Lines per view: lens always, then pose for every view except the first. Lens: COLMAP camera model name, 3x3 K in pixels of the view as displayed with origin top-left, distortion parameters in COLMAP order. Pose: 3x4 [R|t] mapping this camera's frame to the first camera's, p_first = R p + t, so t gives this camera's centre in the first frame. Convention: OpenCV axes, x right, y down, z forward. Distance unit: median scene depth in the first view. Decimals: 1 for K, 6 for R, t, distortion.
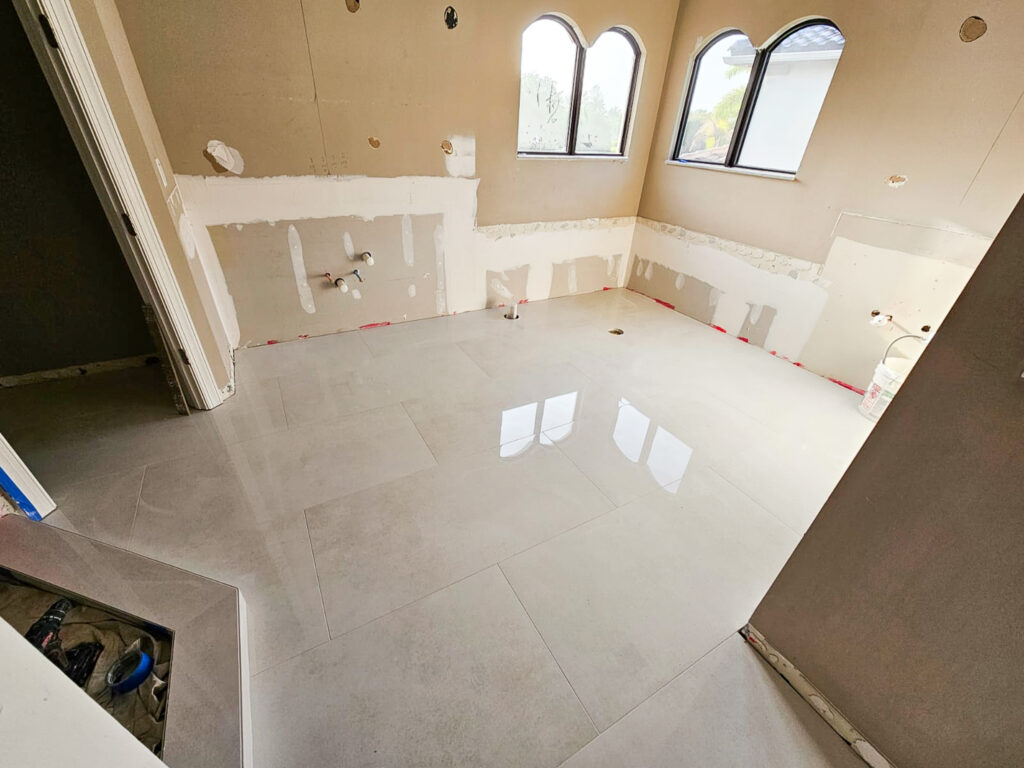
lens RADIAL K [[421.5, 0, 508.2], [0, 421.5, 390.1], [0, 0, 1]] dist [-0.001092, 0.000099]
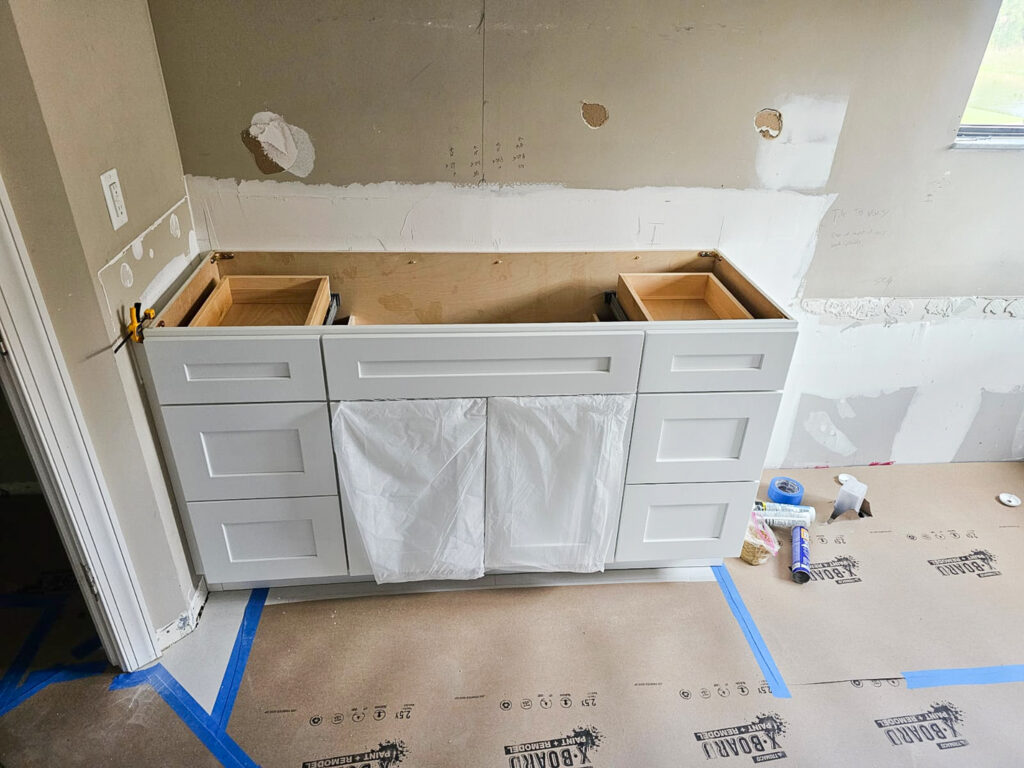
lens RADIAL K [[686.9, 0, 510.7], [0, 686.9, 379.8], [0, 0, 1]] dist [0.034915, -0.001899]
pose [[0.915057, 0.184691, -0.358553, -0.098420], [-0.208113, 0.977718, -0.027499, -0.298243], [0.345485, 0.099783, 0.933104, 0.355311]]
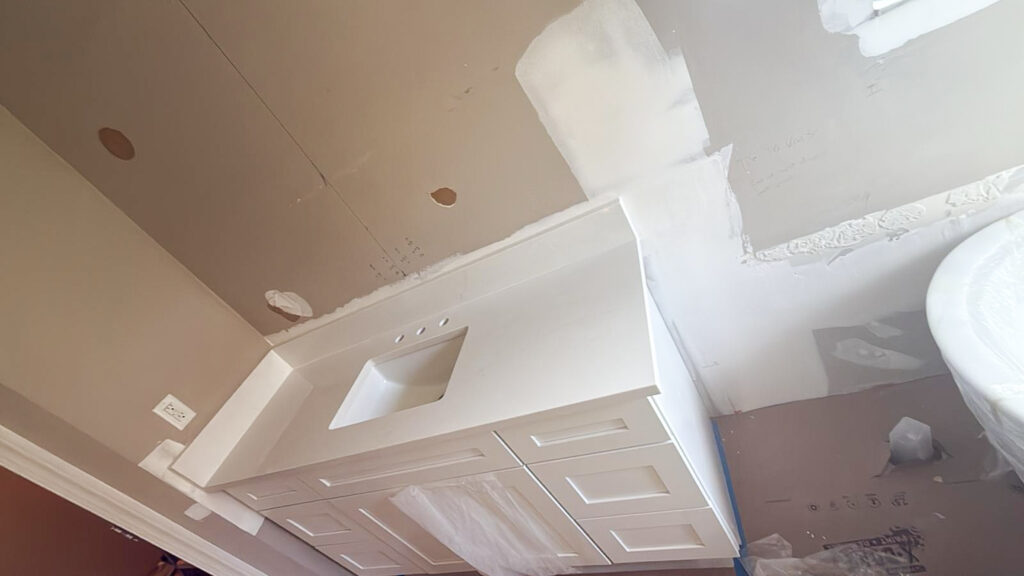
lens RADIAL K [[423.6, 0, 509.9], [0, 423.6, 288.0], [0, 0, 1]] dist [-0.001388, 0.000698]
pose [[0.636052, -0.023379, -0.771292, 0.095945], [0.141975, 0.986023, 0.087193, -0.537164], [0.758473, -0.164964, 0.630481, 0.766003]]
